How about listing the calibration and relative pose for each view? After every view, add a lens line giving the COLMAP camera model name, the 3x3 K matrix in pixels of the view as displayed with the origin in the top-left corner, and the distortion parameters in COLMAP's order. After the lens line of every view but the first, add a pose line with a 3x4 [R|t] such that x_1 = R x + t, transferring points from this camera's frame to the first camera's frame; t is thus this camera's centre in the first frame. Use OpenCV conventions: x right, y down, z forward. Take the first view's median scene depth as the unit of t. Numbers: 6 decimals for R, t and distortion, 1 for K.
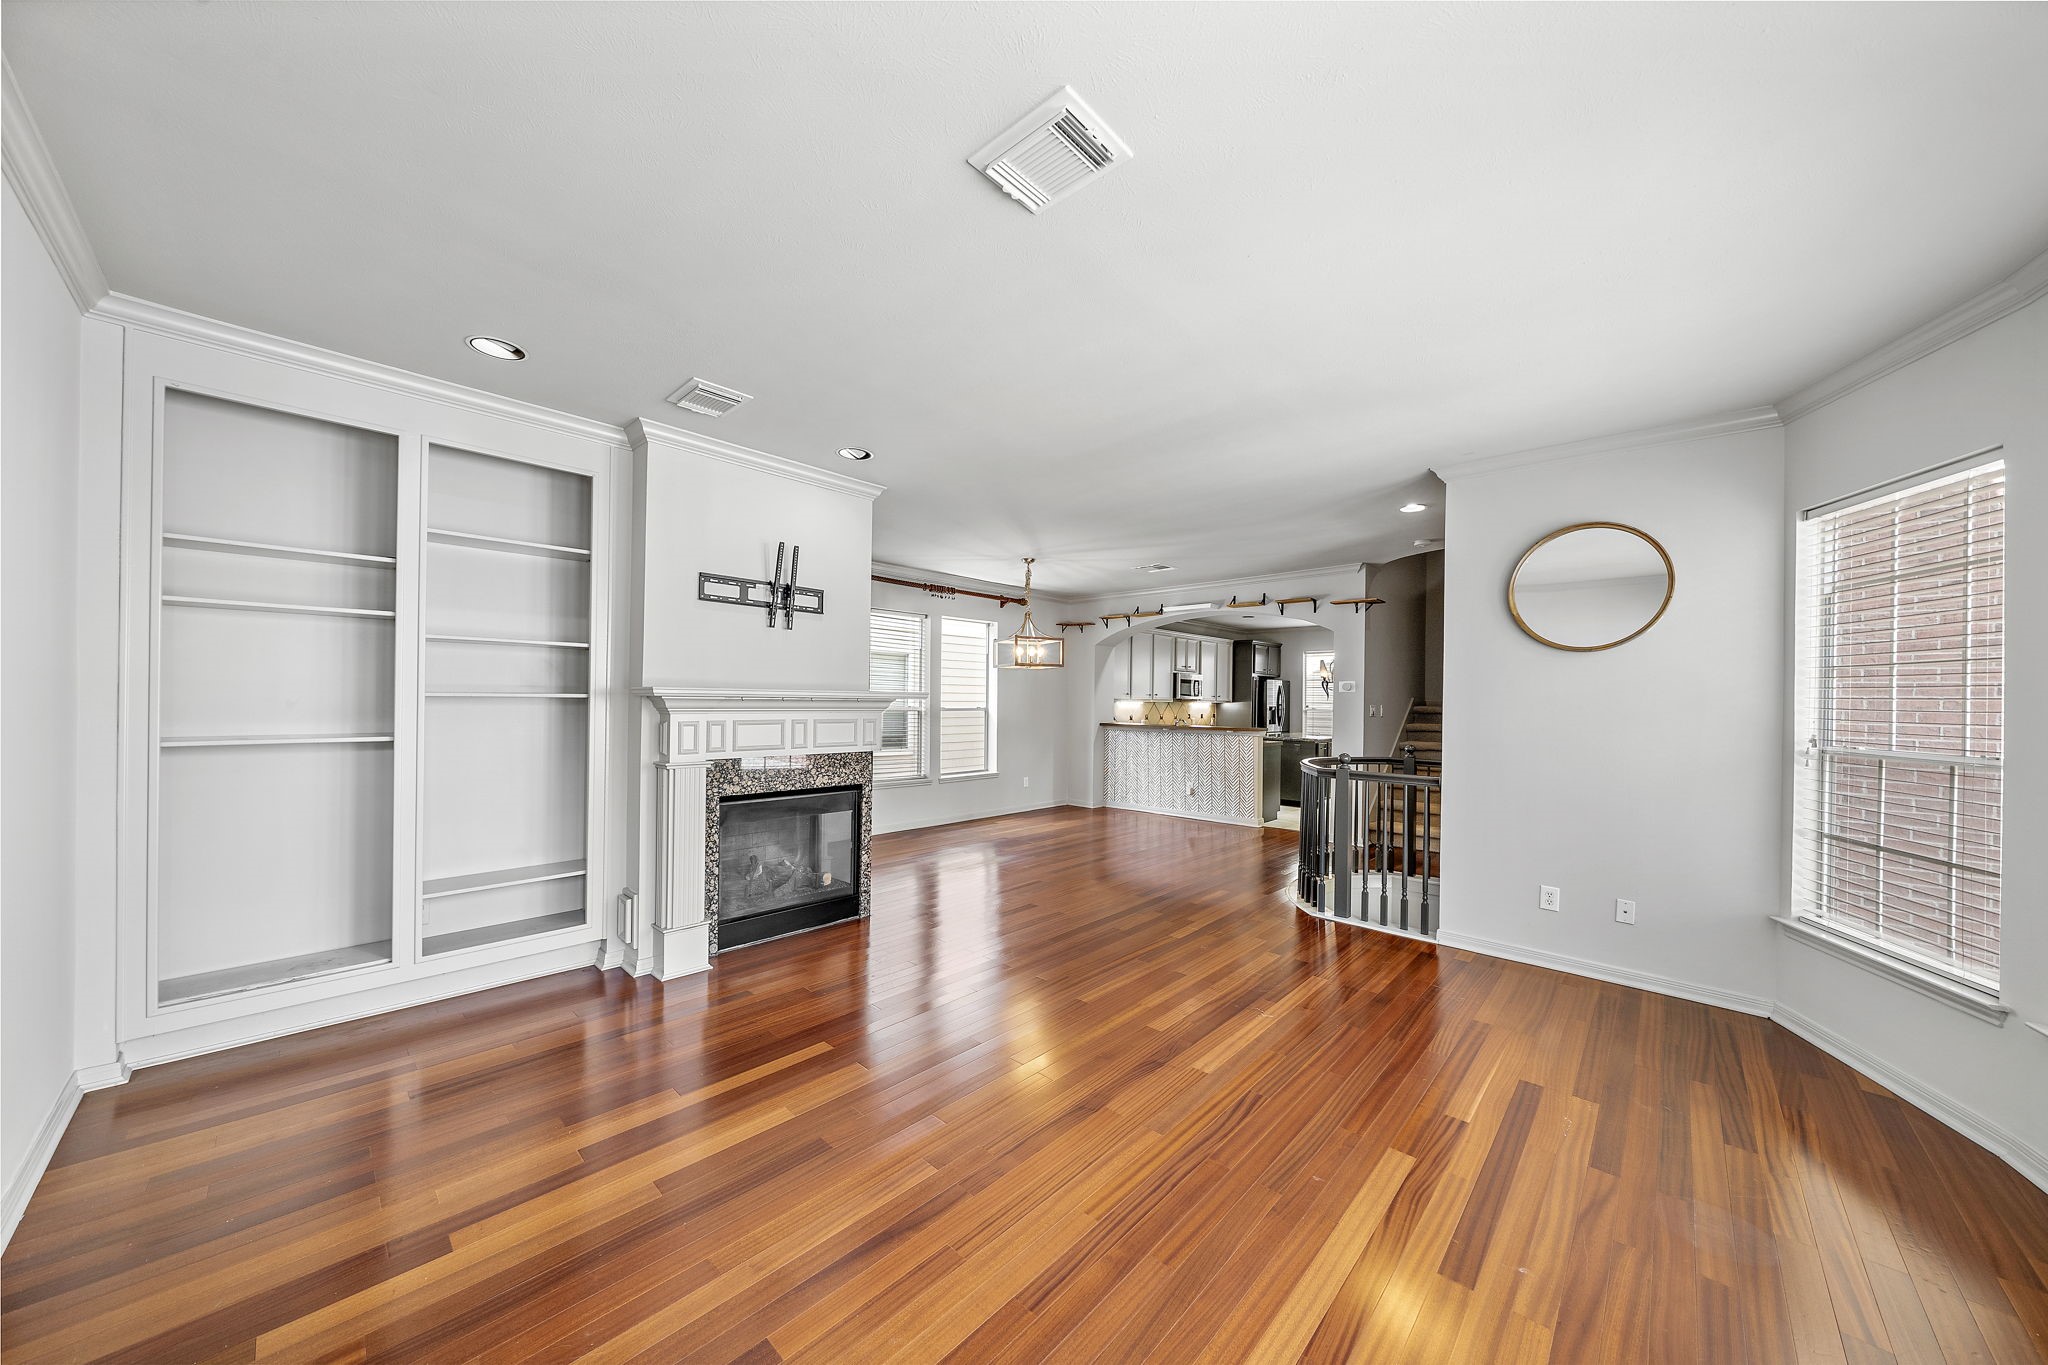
lens RADIAL K [[699.1, 0, 1021.5], [0, 699.1, 700.2], [0, 0, 1]] dist [-0.000934, 0.000223]
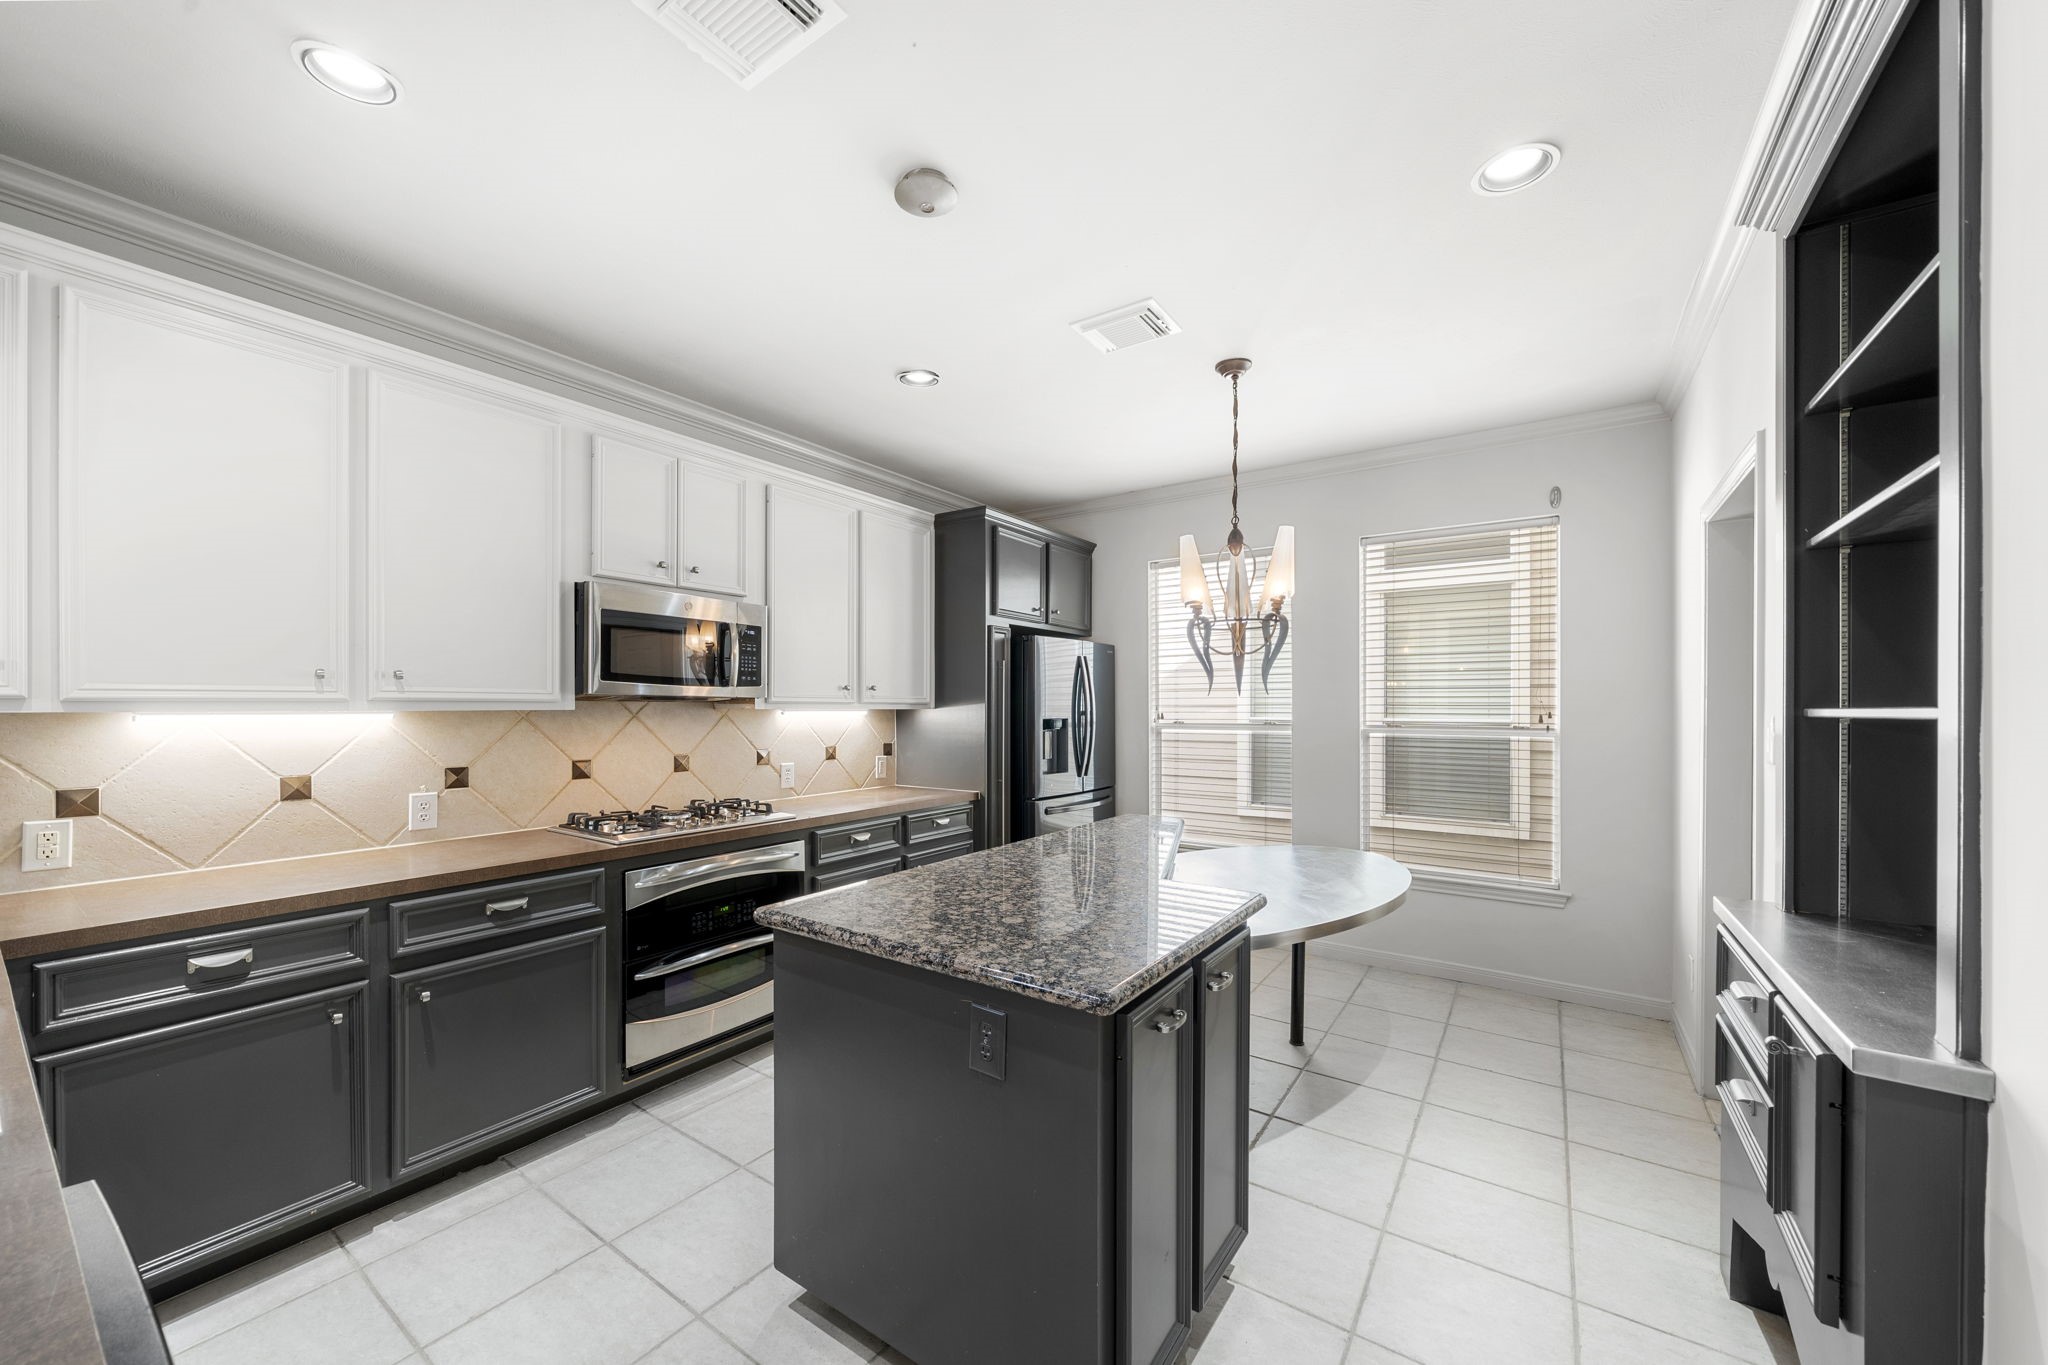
lens RADIAL K [[766.7, 0, 997.9], [0, 766.7, 711.4], [0, 0, 1]] dist [0.000727, 0.000885]
pose [[0.991283, -0.016011, 0.130776, 0.371296], [0.015311, 0.999863, 0.006357, 0.003961], [-0.130860, -0.004300, 0.991391, 0.842213]]
